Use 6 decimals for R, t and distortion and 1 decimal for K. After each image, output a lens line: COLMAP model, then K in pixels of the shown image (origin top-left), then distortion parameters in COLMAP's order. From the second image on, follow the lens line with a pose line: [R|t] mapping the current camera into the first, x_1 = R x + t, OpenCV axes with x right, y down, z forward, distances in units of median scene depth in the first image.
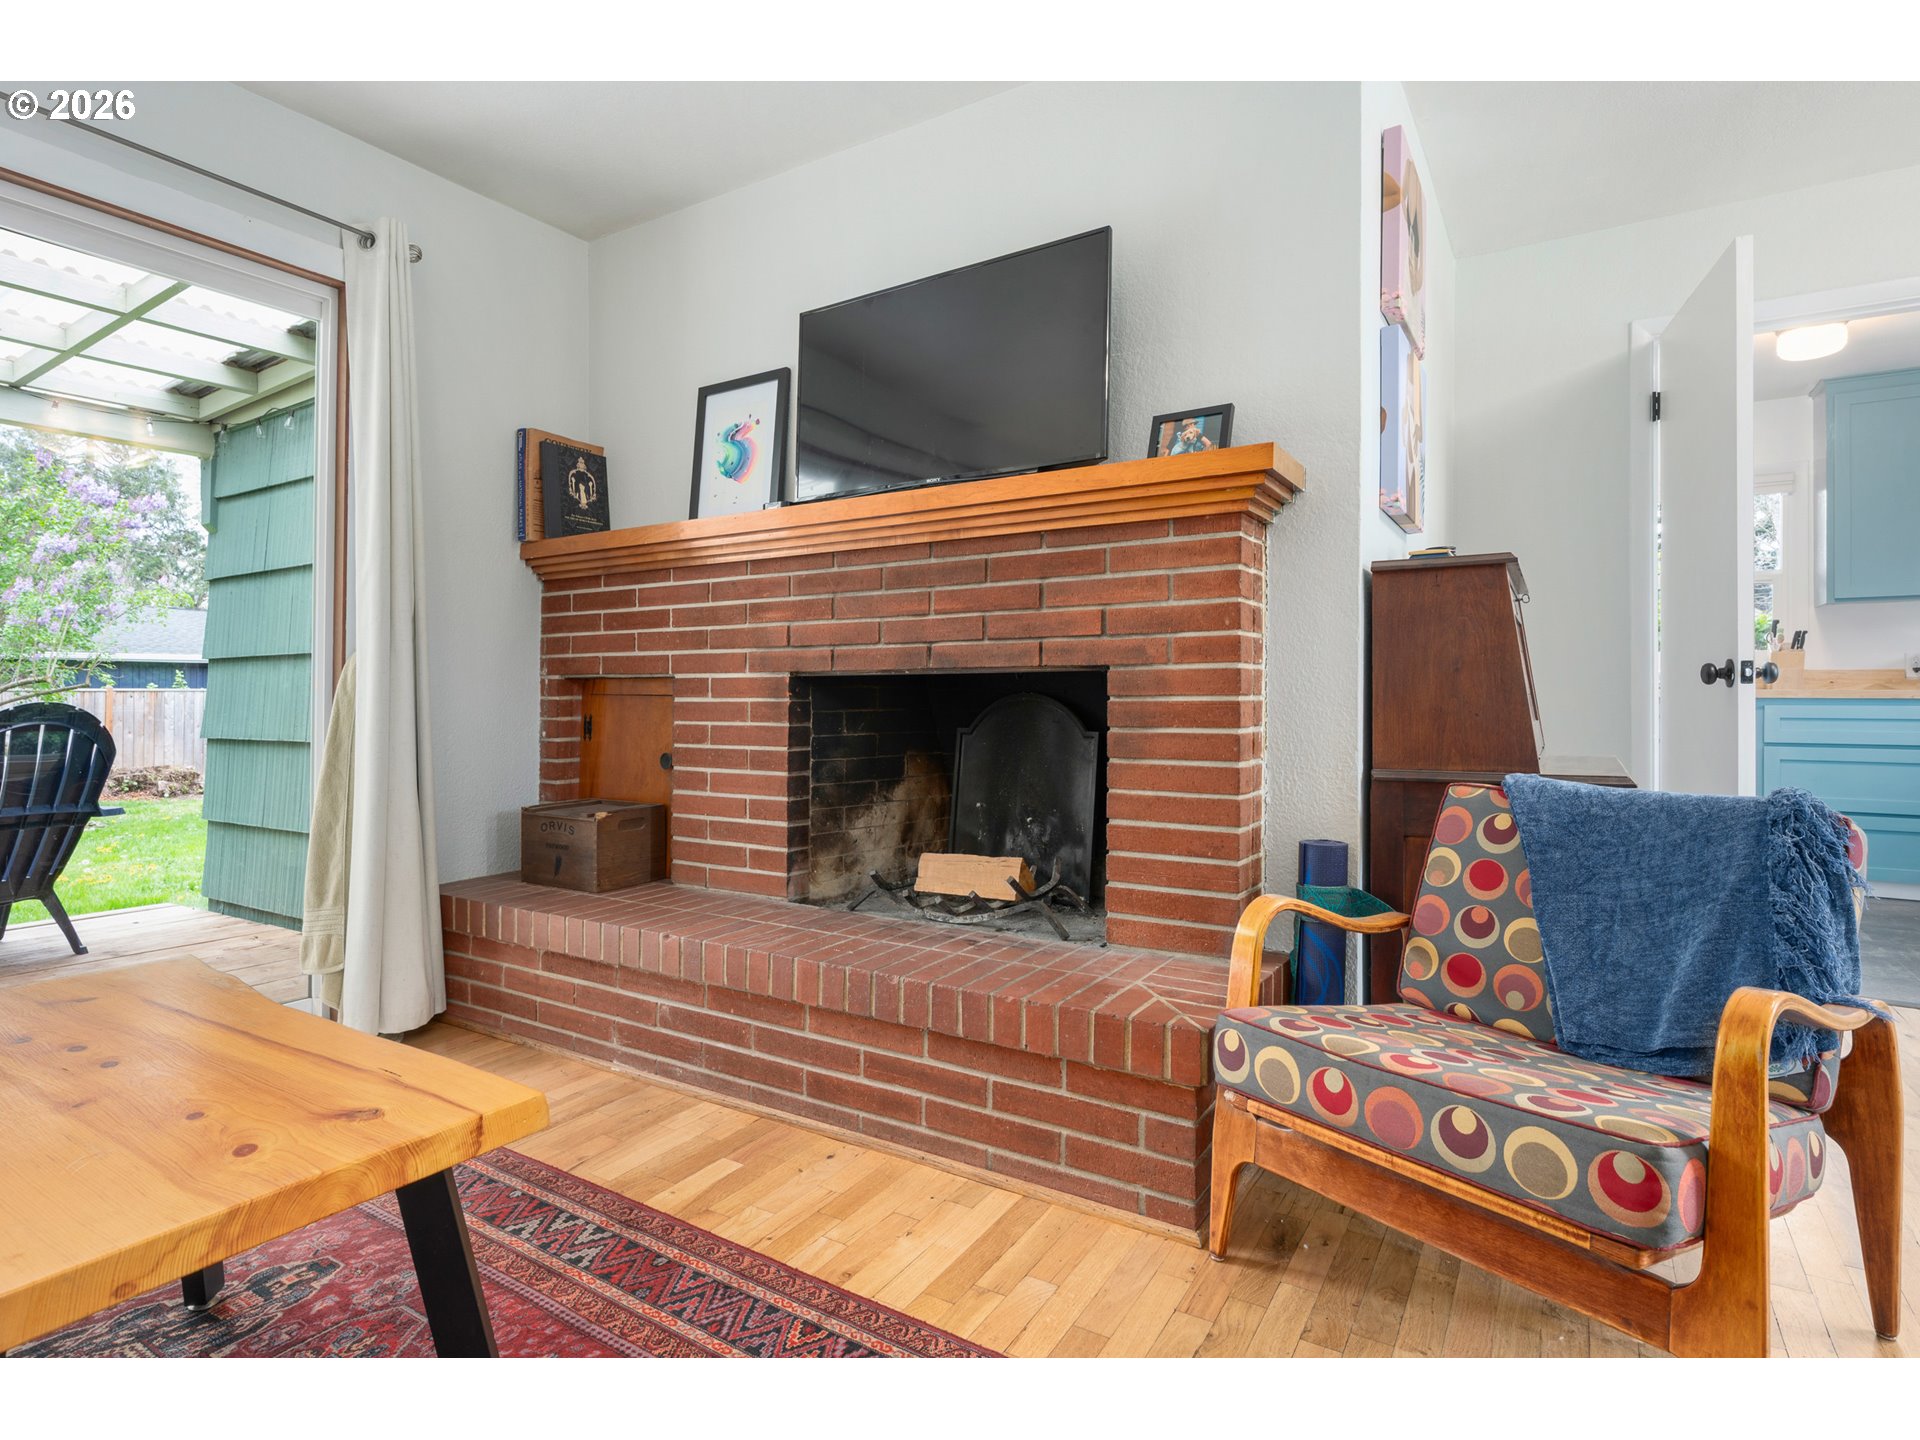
lens RADIAL K [[1004.3, 0, 954.6], [0, 1004.3, 678.5], [0, 0, 1]] dist [-0.005164, -0.000737]
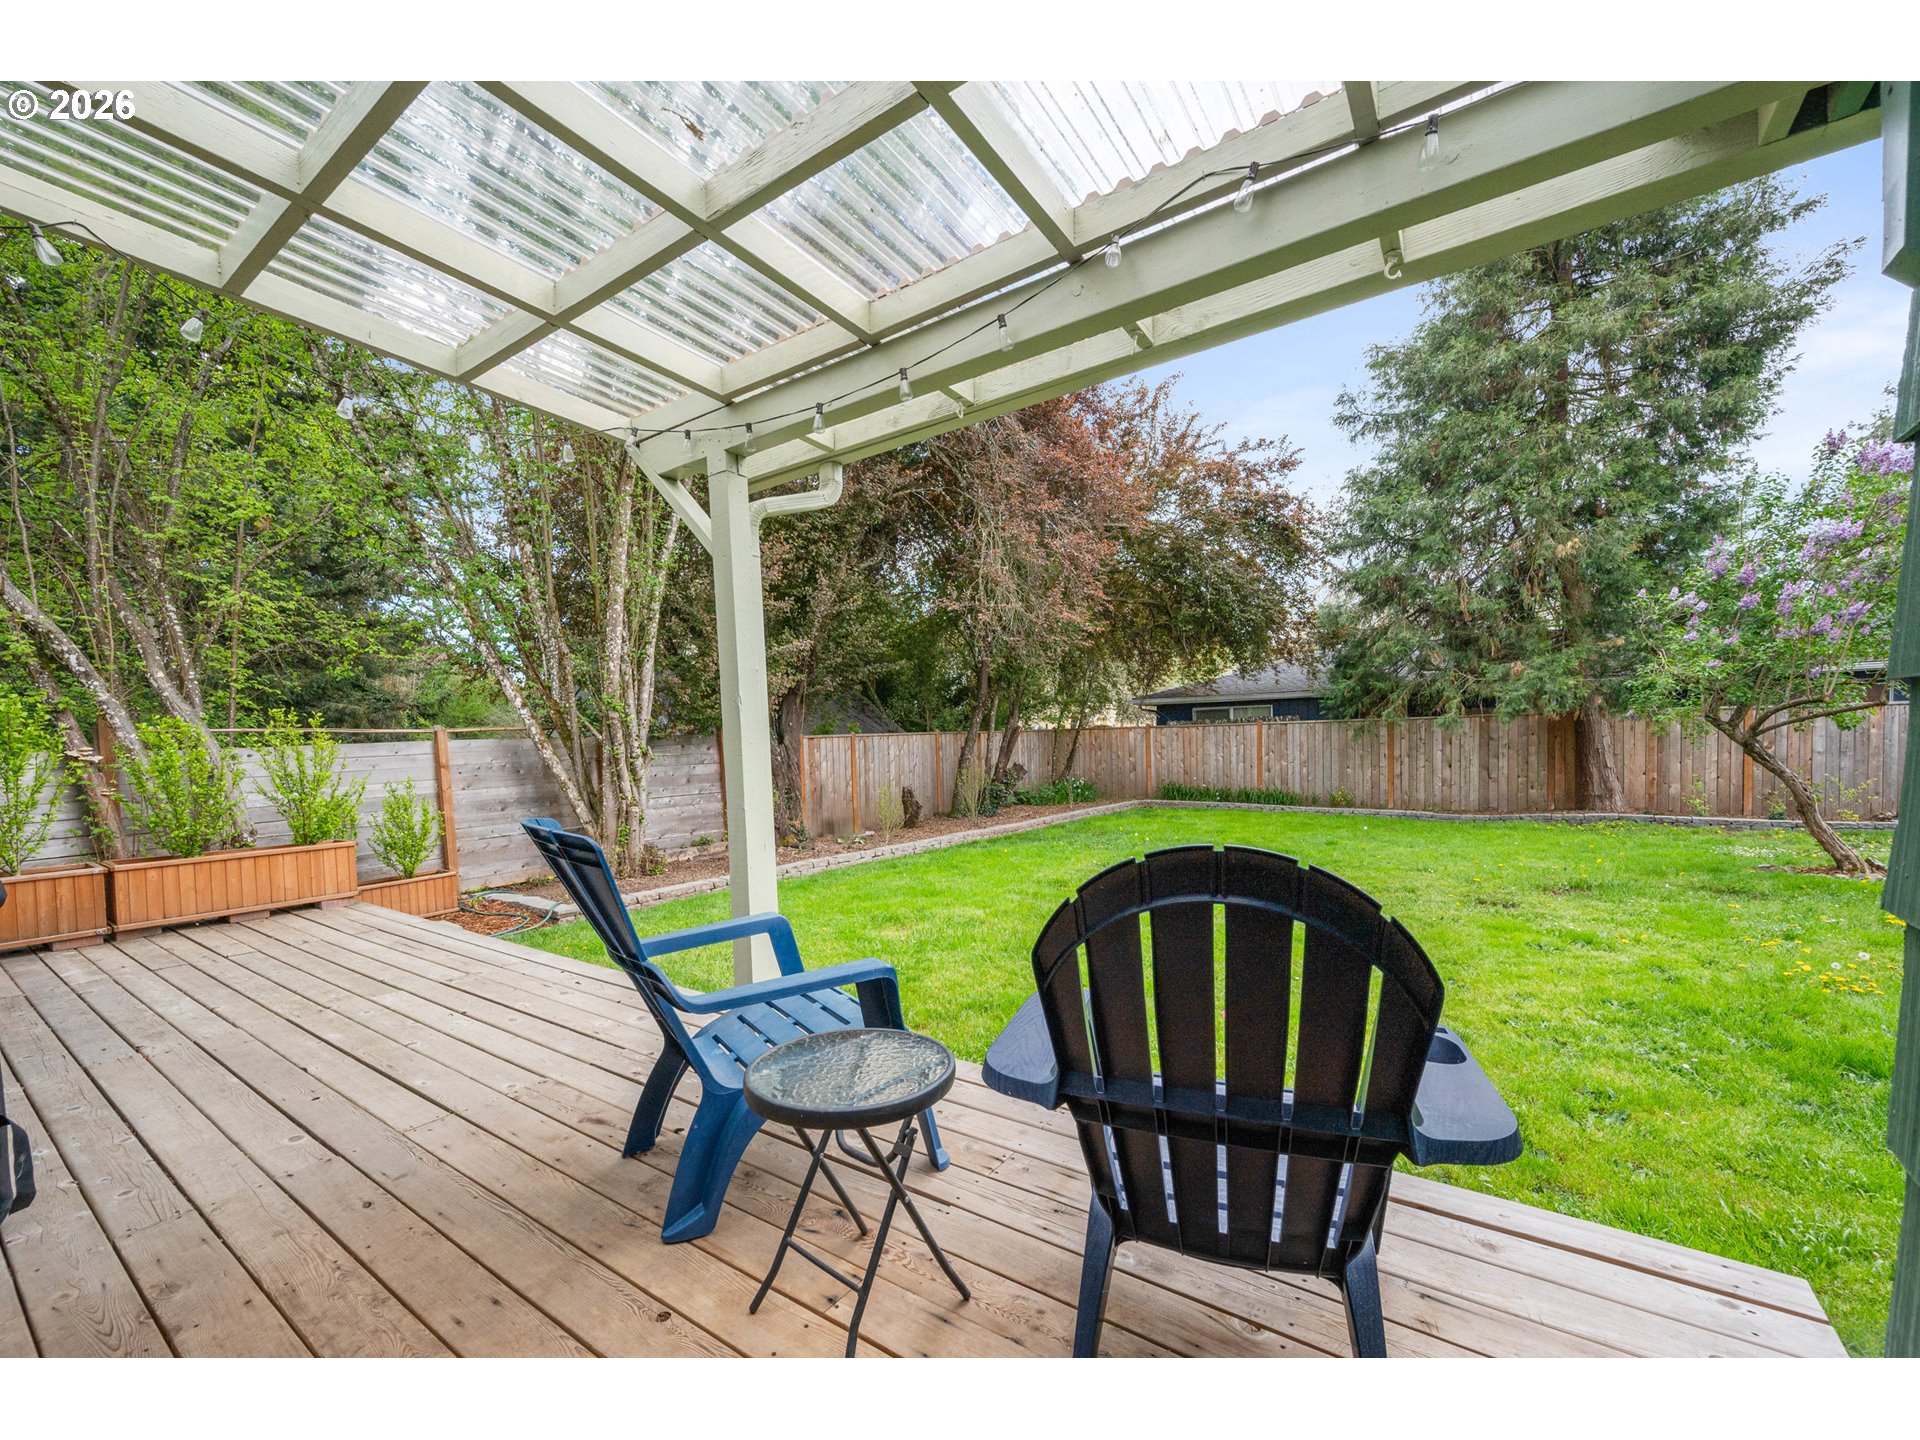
lens RADIAL K [[780.6, 0, 955.8], [0, 780.6, 754.9], [0, 0, 1]] dist [0.000834, -0.000164]
pose [[-0.052523, 0.031678, -0.998117, -0.913862], [0.048486, 0.998399, 0.029136, -0.027859], [0.997442, -0.046865, -0.053975, 1.302378]]
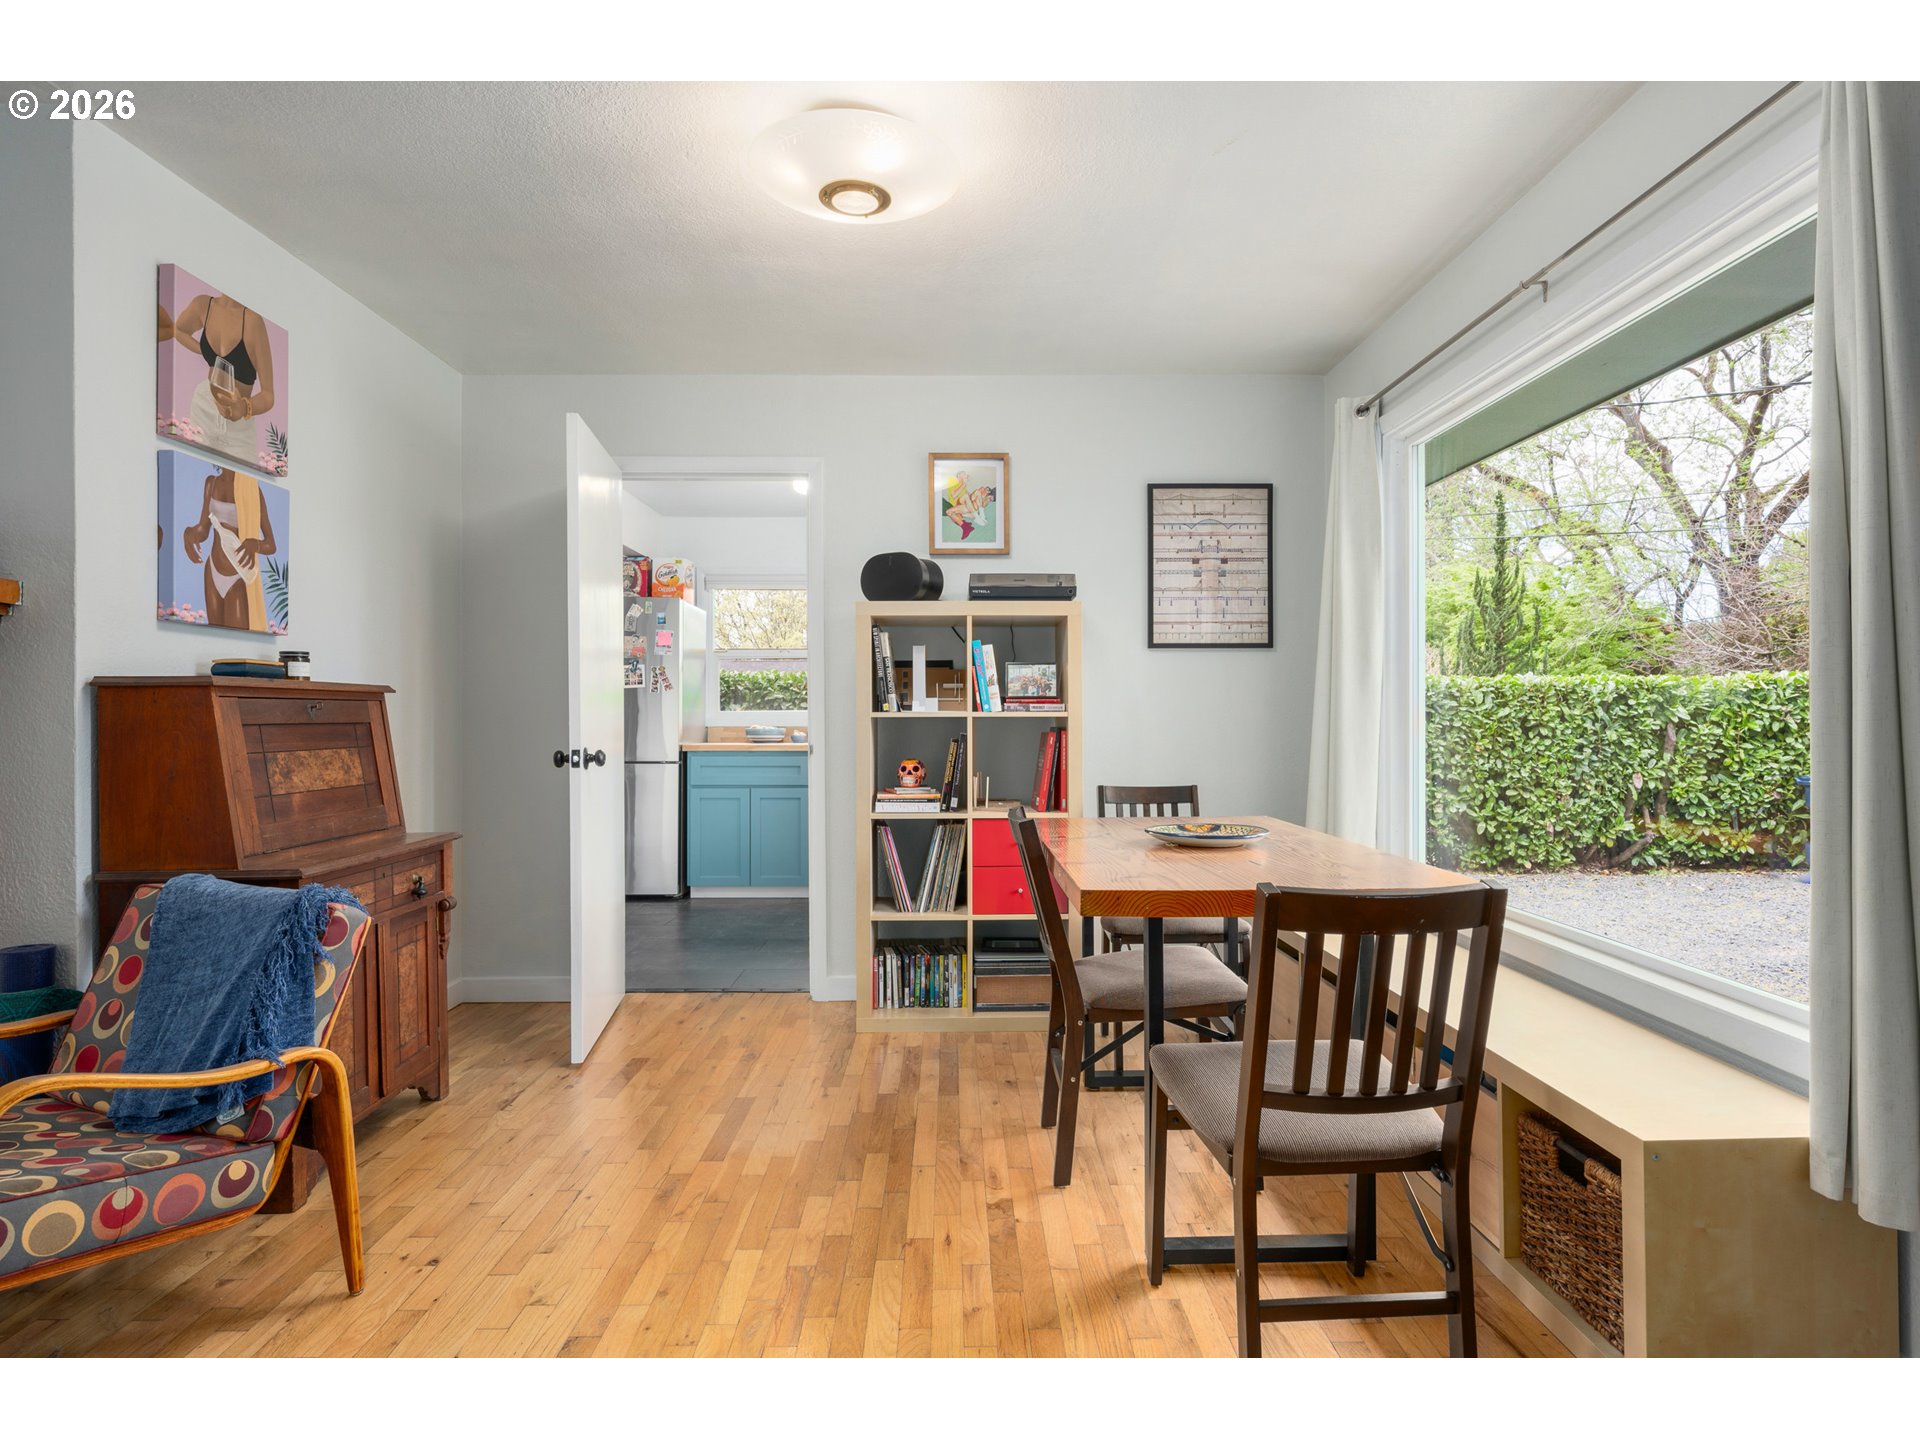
lens RADIAL K [[989.7, 0, 960.8], [0, 989.7, 716.6], [0, 0, 1]] dist [0.000433, -0.000098]
pose [[0.842045, -0.001070, 0.539407, 0.513194], [-0.005678, 0.999925, 0.010847, -0.074536], [-0.539378, -0.012196, 0.841975, -0.305850]]
